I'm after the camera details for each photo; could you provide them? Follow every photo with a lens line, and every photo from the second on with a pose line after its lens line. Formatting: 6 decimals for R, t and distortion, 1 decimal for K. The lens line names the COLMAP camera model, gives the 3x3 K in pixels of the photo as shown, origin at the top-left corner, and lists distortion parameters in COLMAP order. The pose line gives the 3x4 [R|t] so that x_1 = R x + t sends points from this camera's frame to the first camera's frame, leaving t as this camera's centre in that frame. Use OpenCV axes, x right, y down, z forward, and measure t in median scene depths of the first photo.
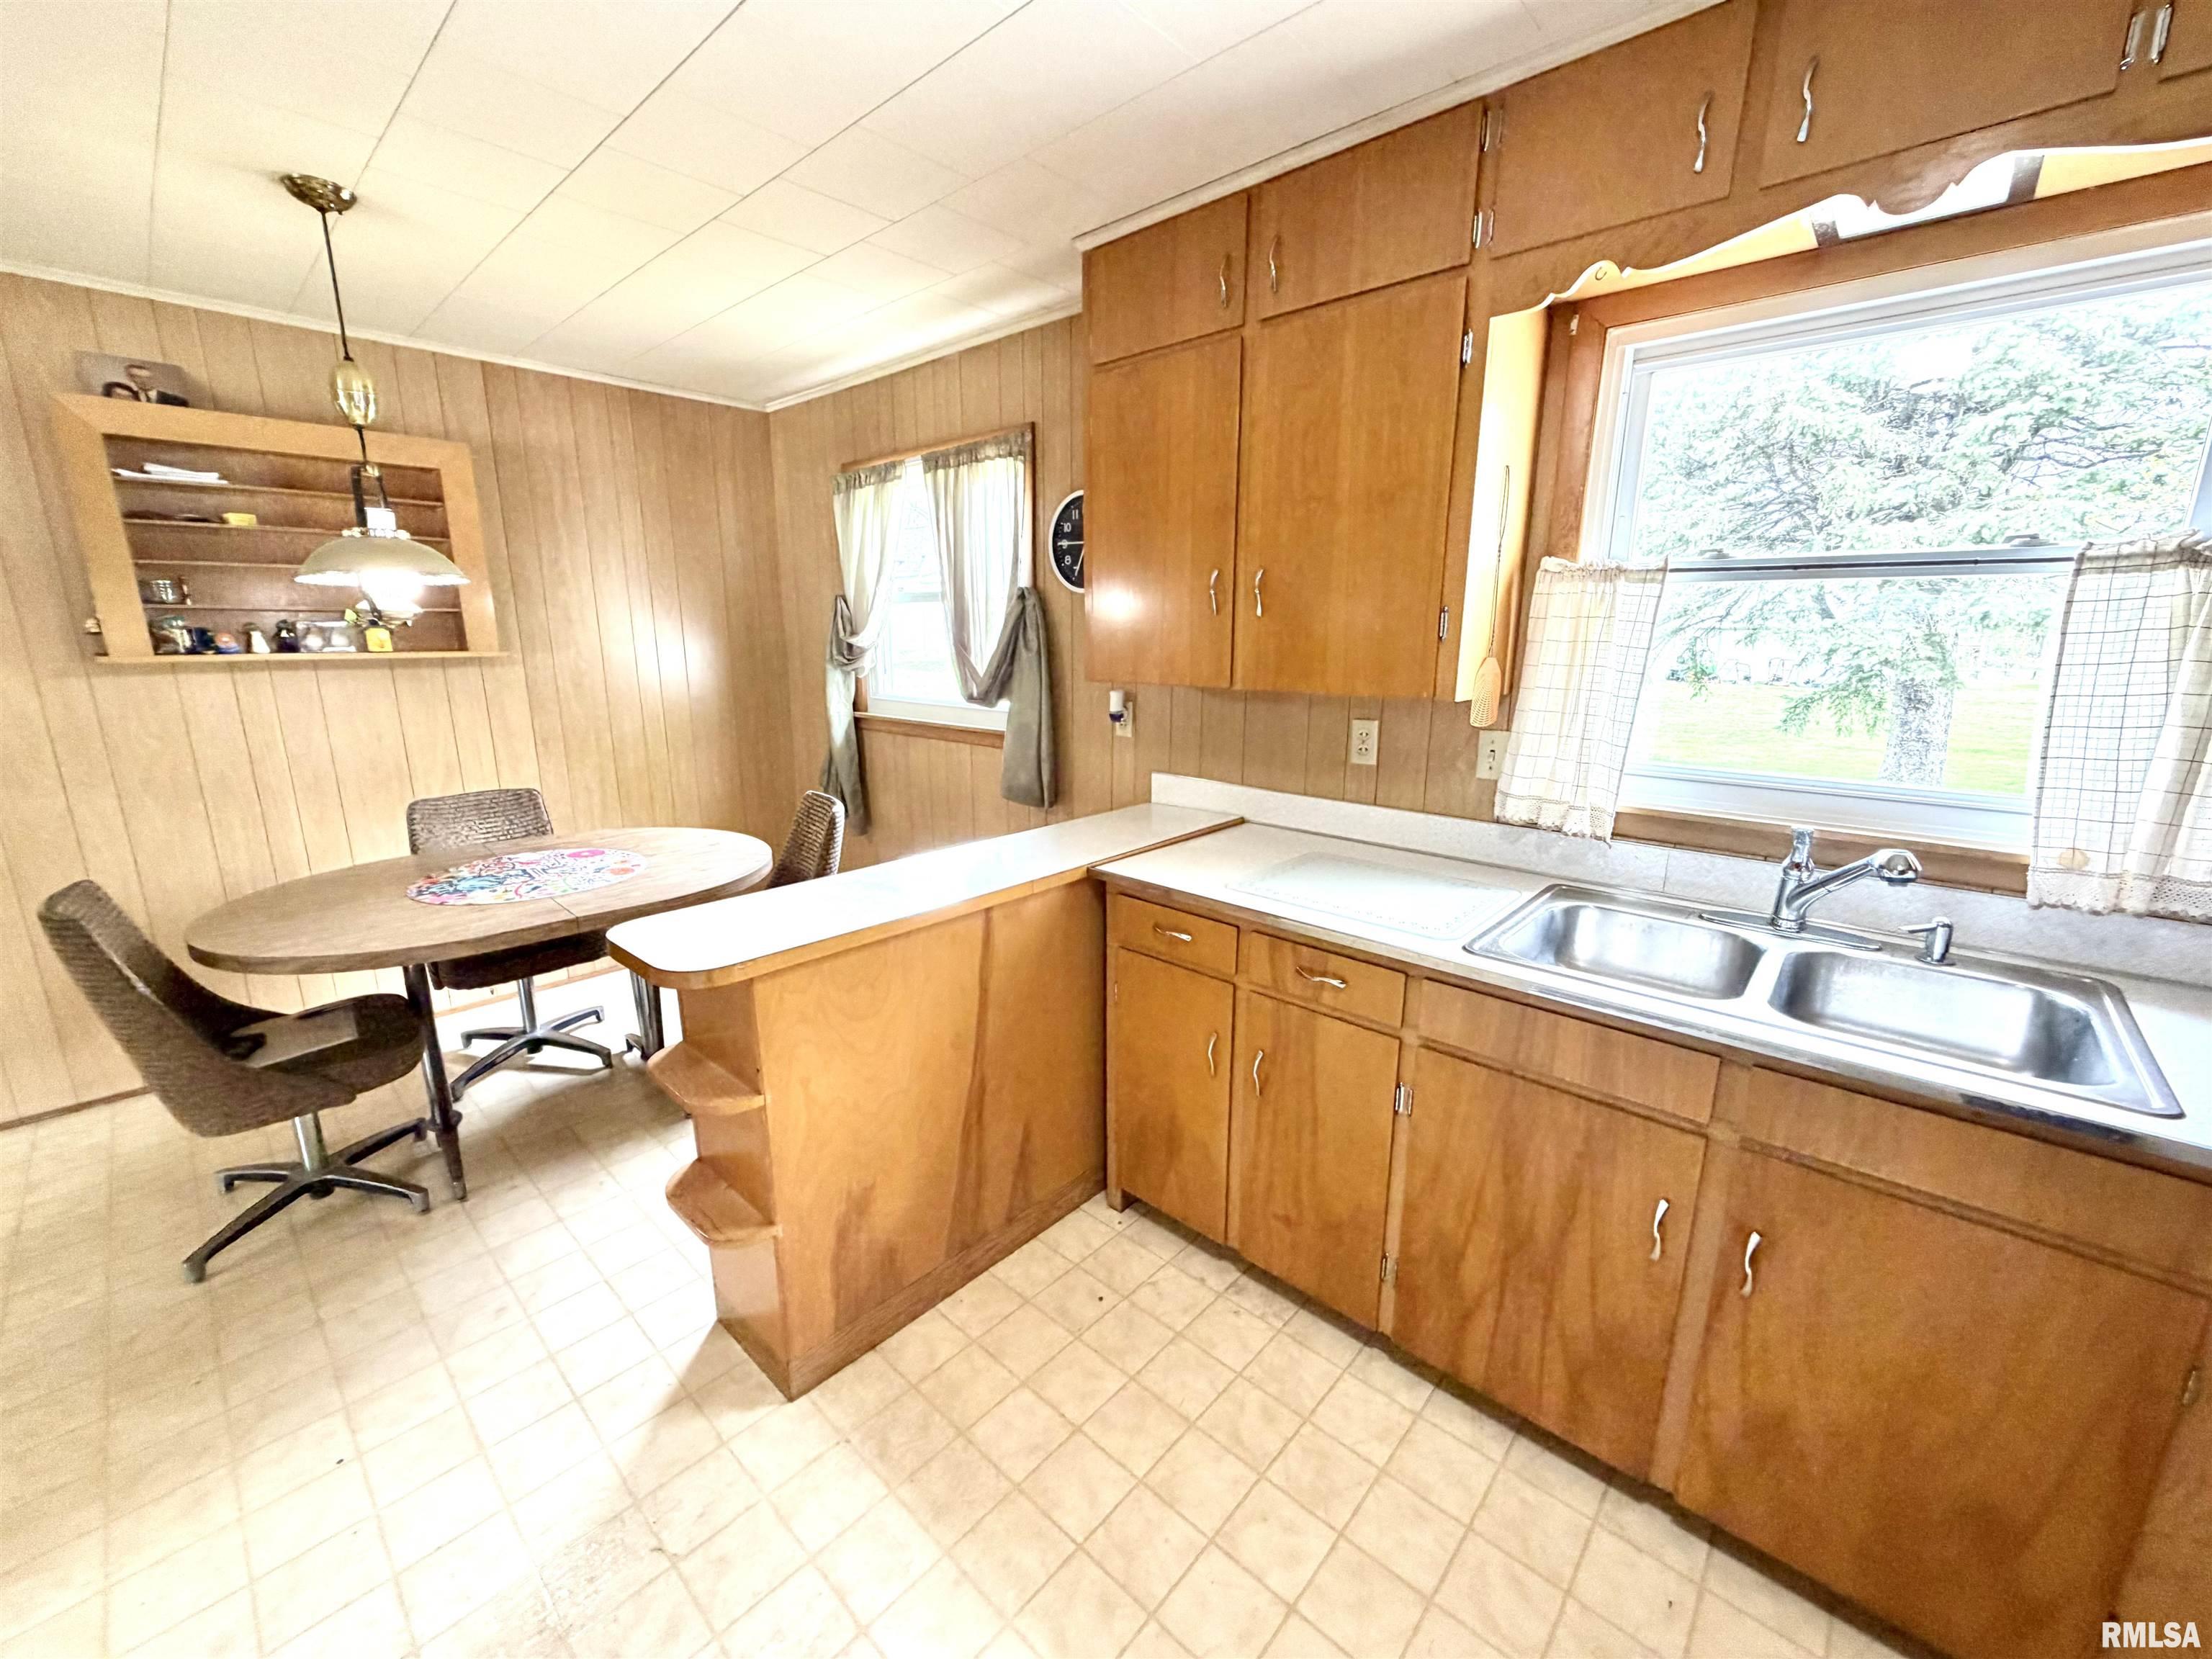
lens RADIAL K [[881.2, 0, 1102.0], [0, 881.2, 830.8], [0, 0, 1]] dist [-0.000161, -0.000019]
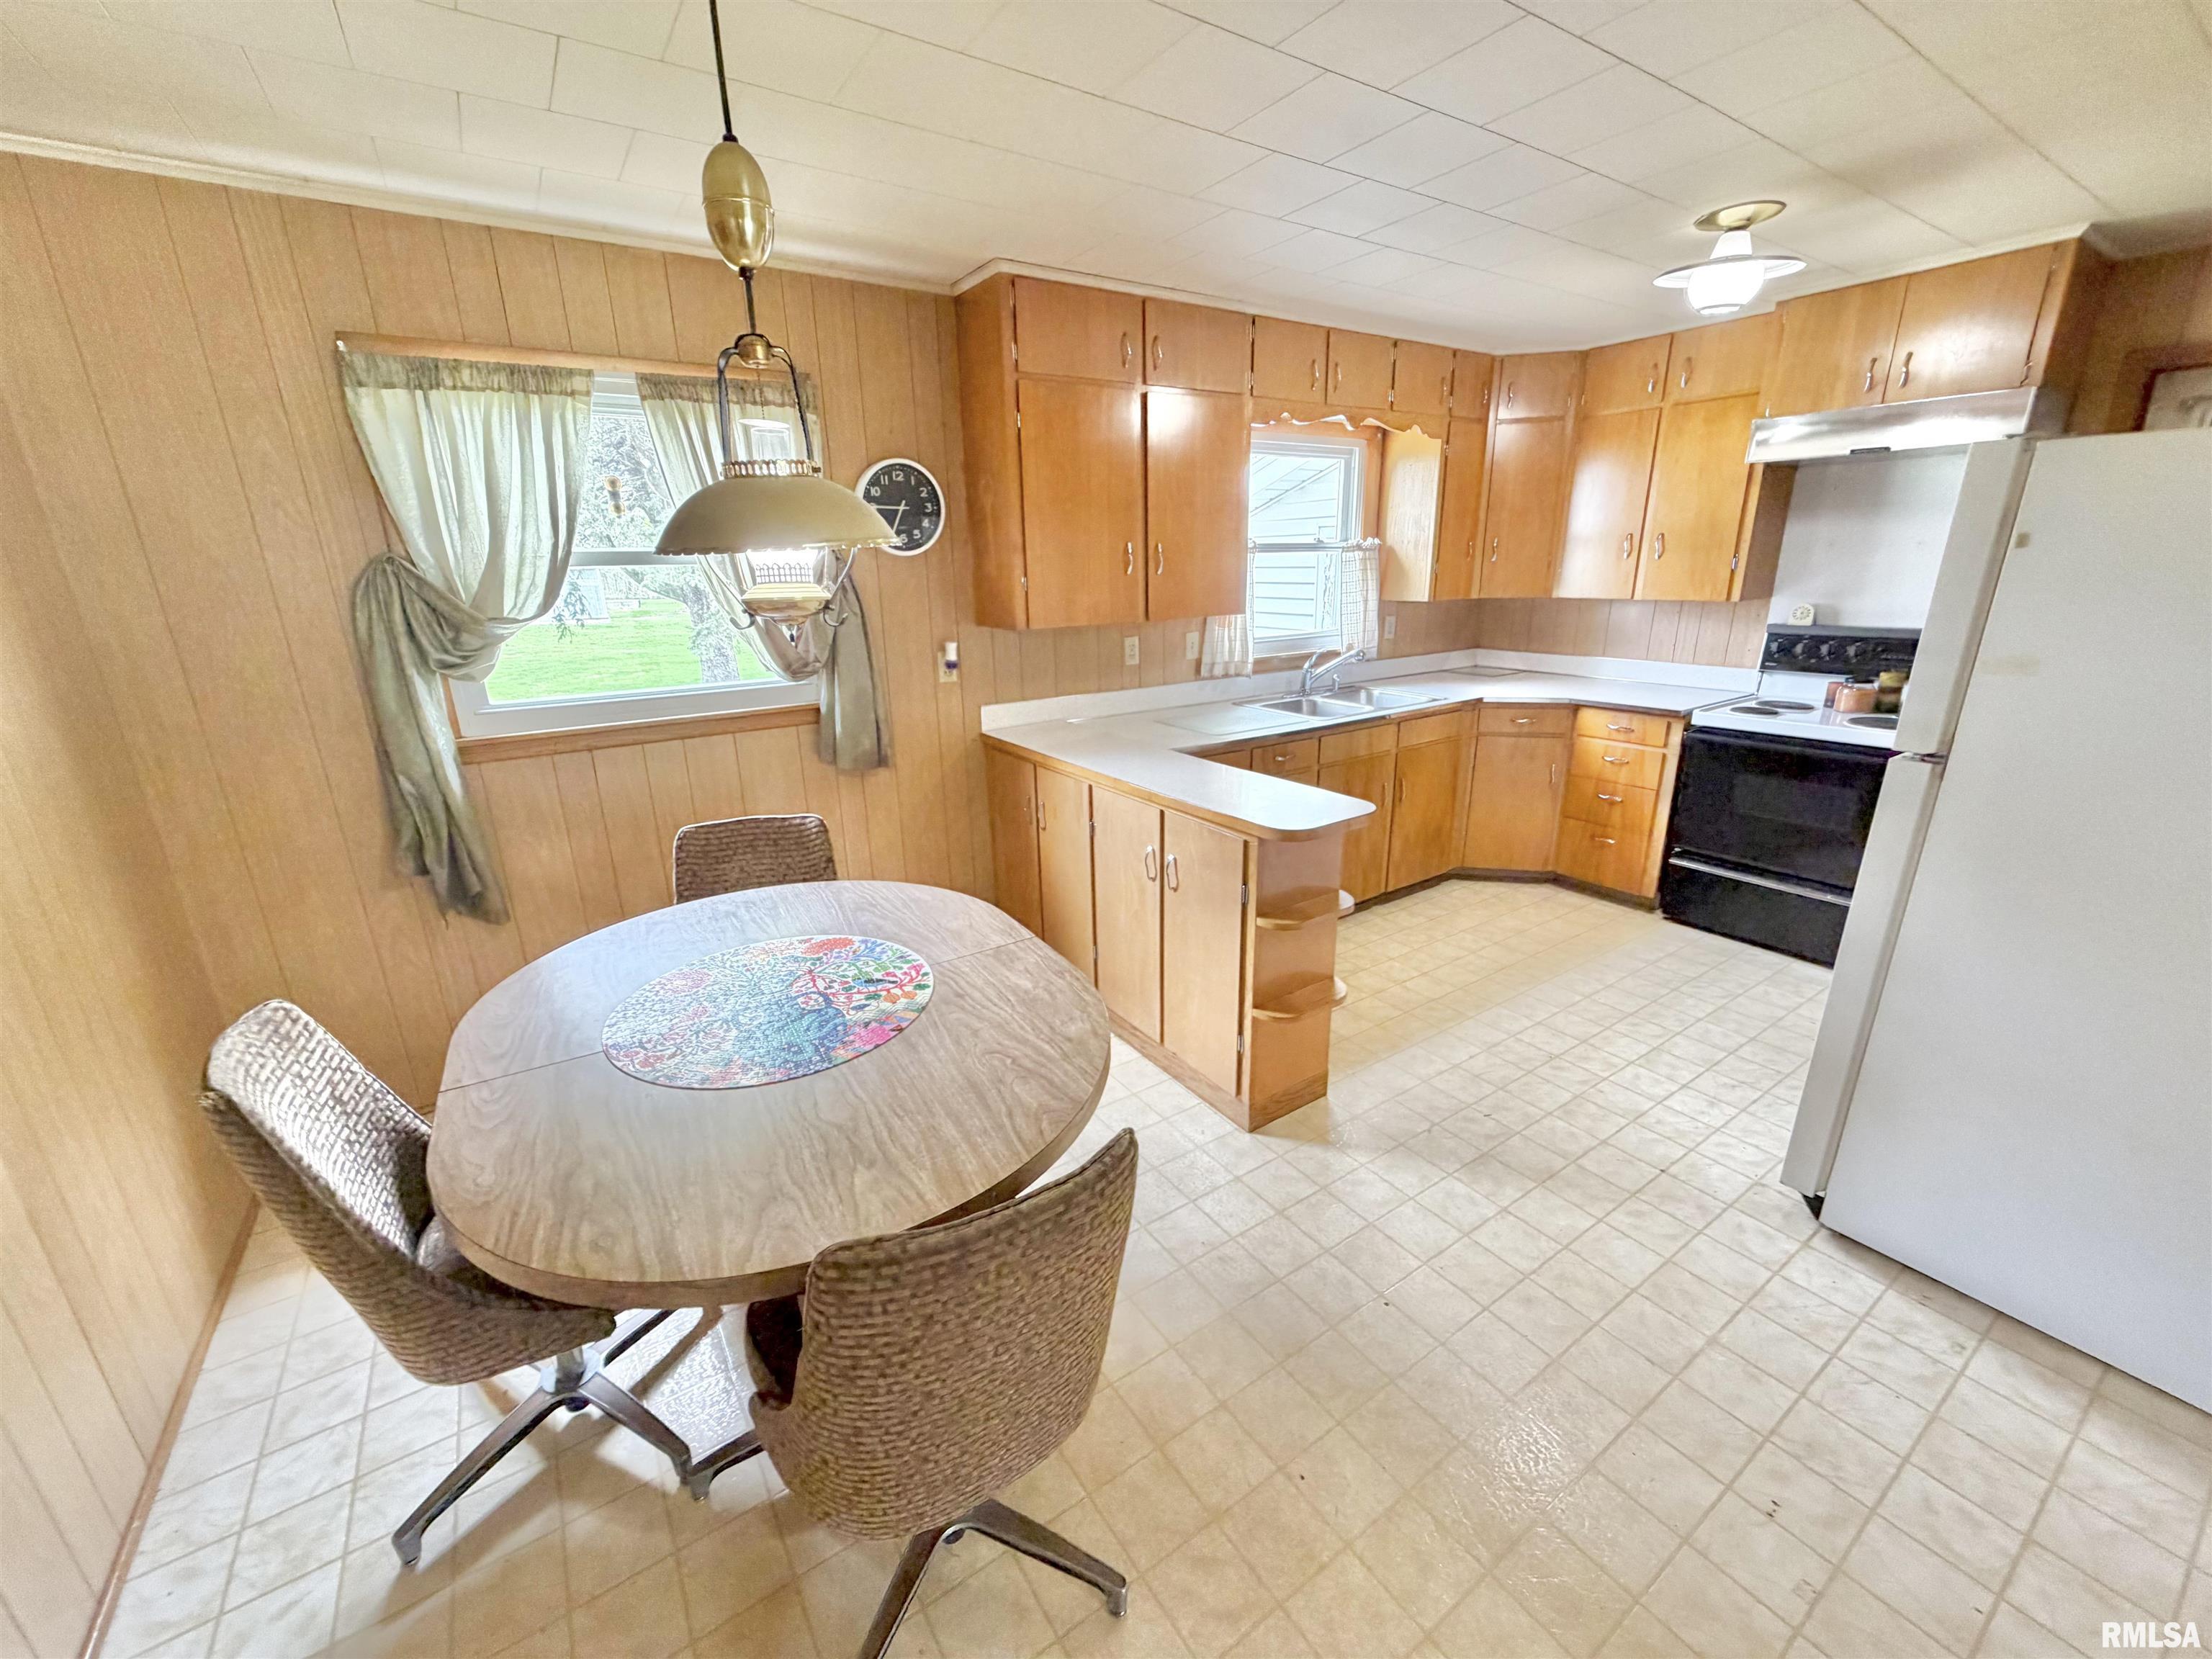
lens RADIAL K [[881.2, 0, 1102.0], [0, 881.2, 830.8], [0, 0, 1]] dist [-0.000161, -0.000019]
pose [[0.236123, -0.296466, 0.925394, -1.586411], [0.239427, 0.940712, 0.240281, -0.231442], [-0.941765, 0.164829, 0.293105, 0.766793]]
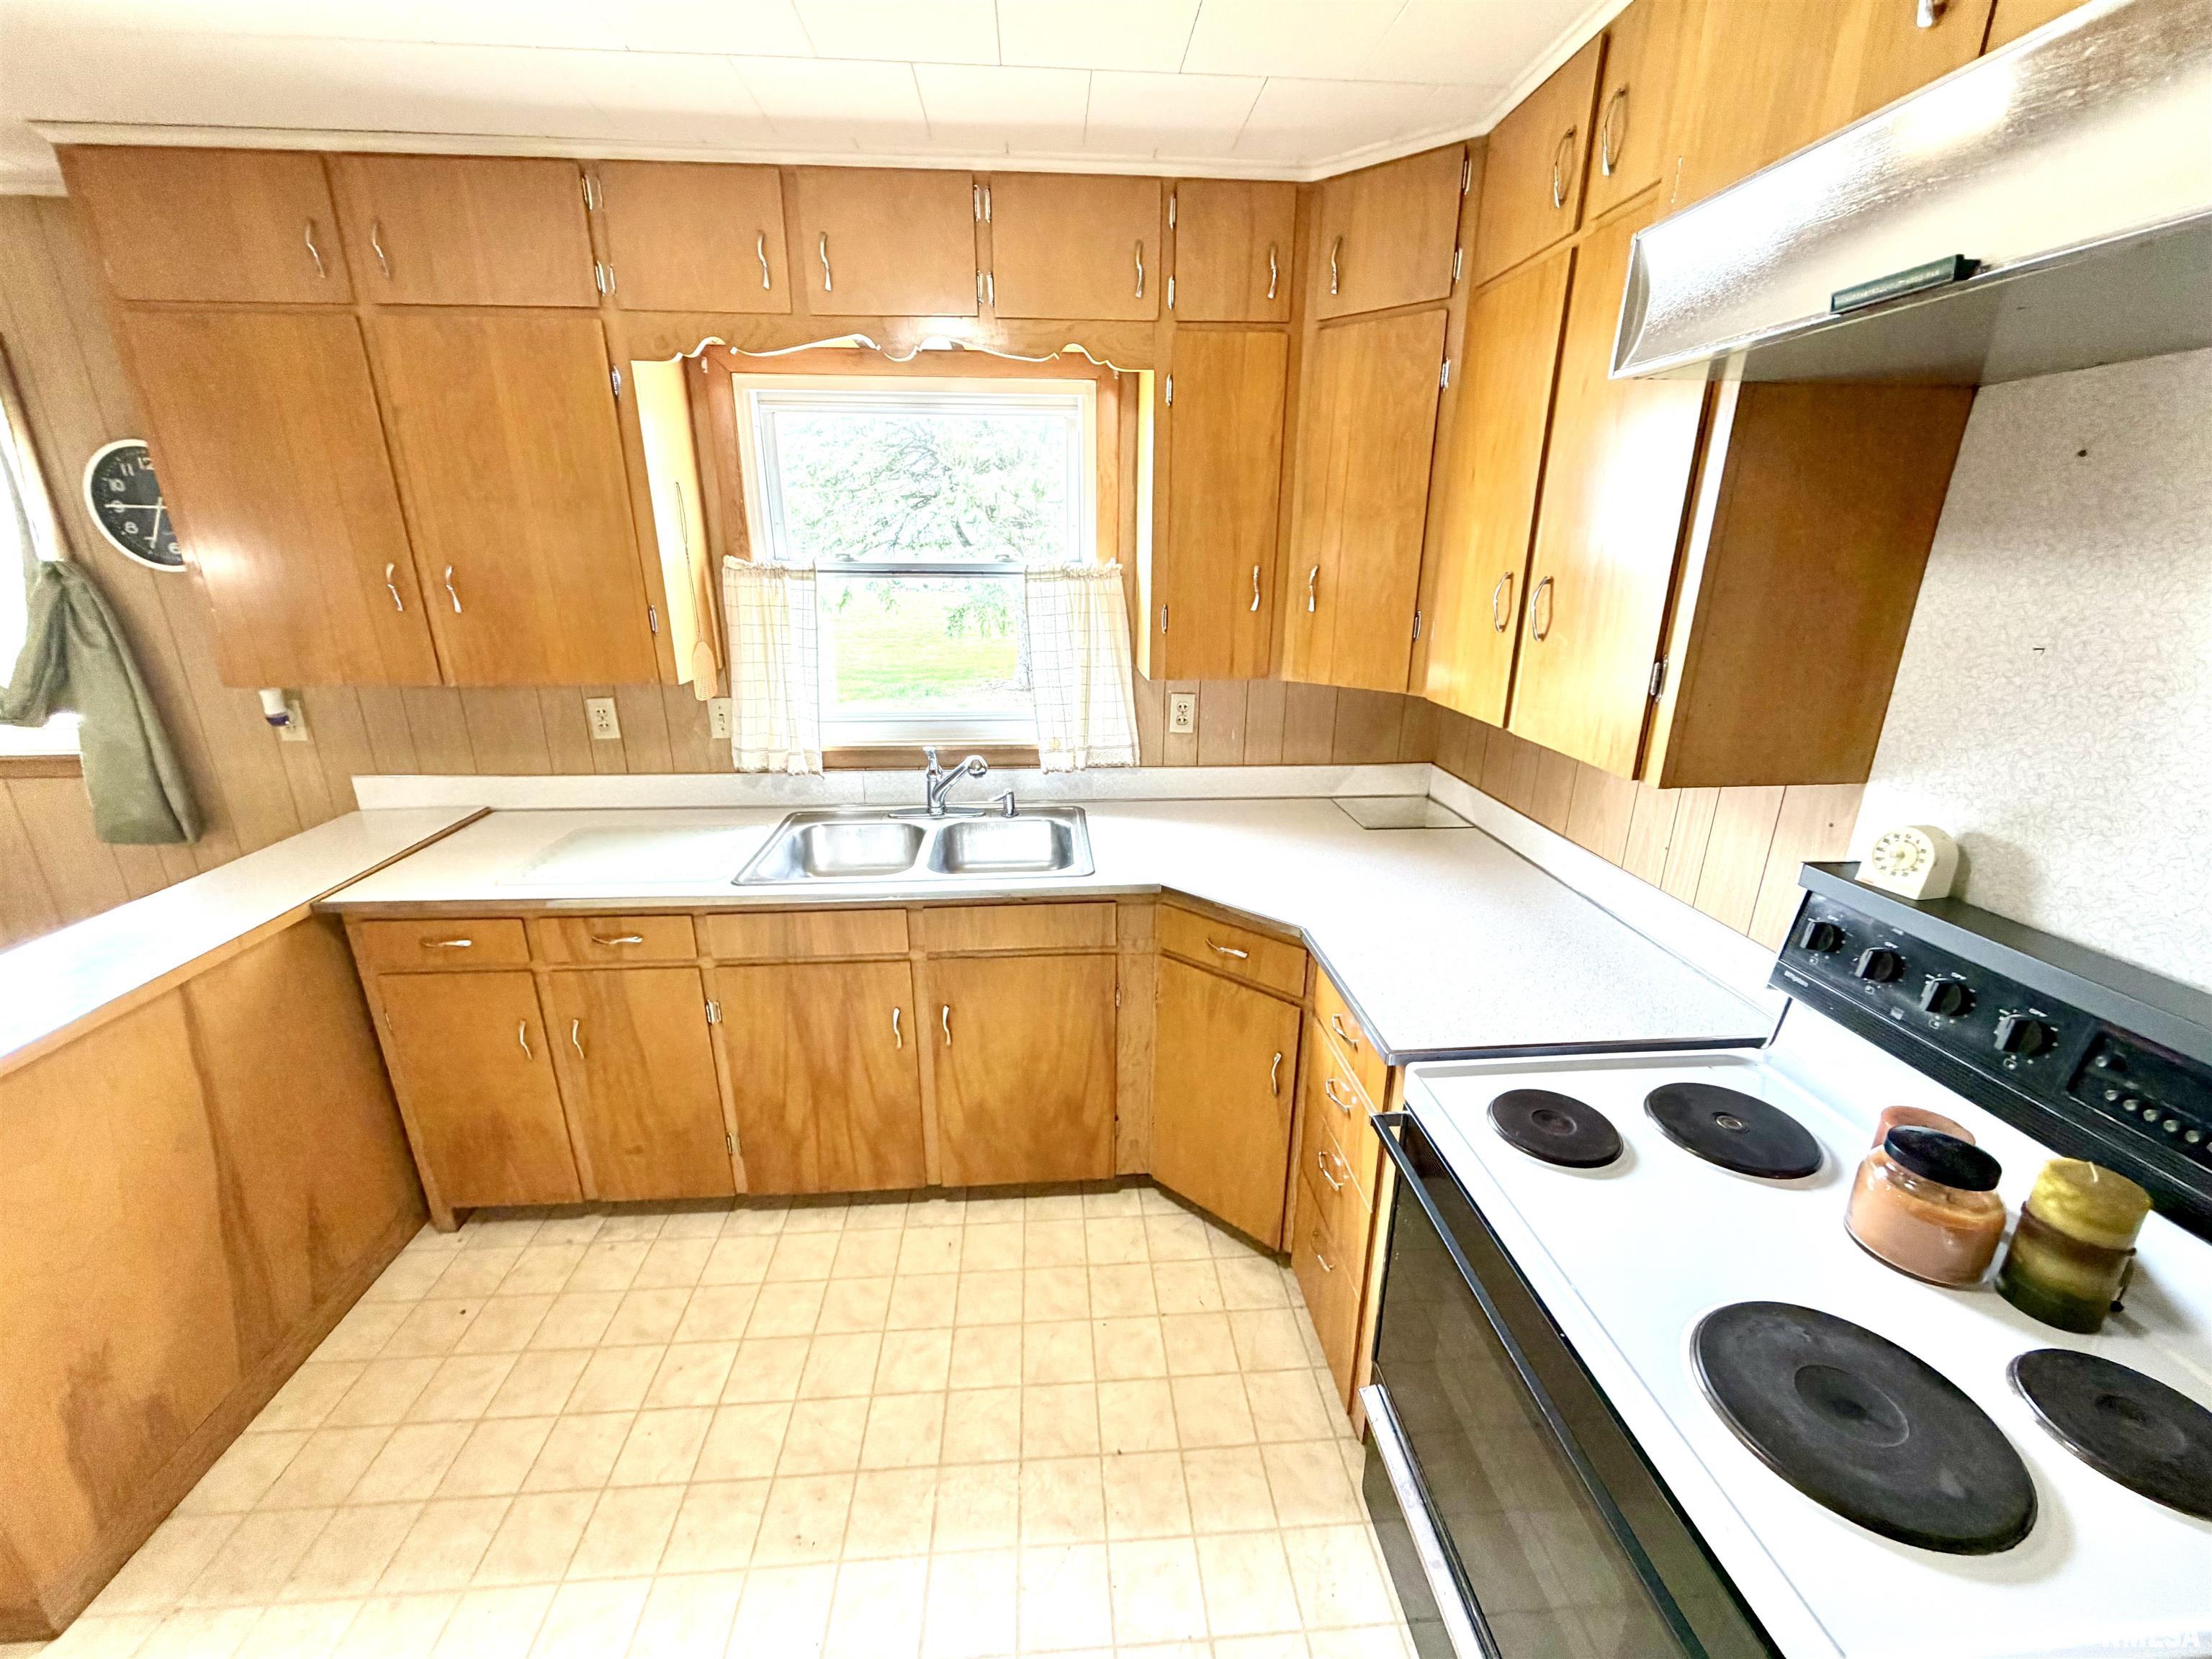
lens RADIAL K [[881.2, 0, 1102.0], [0, 881.2, 830.8], [0, 0, 1]] dist [-0.000161, -0.000019]
pose [[0.686604, -0.228374, 0.690232, -0.073153], [0.161404, 0.973573, 0.161566, -0.051273], [-0.708889, 0.000474, 0.705320, -0.239799]]
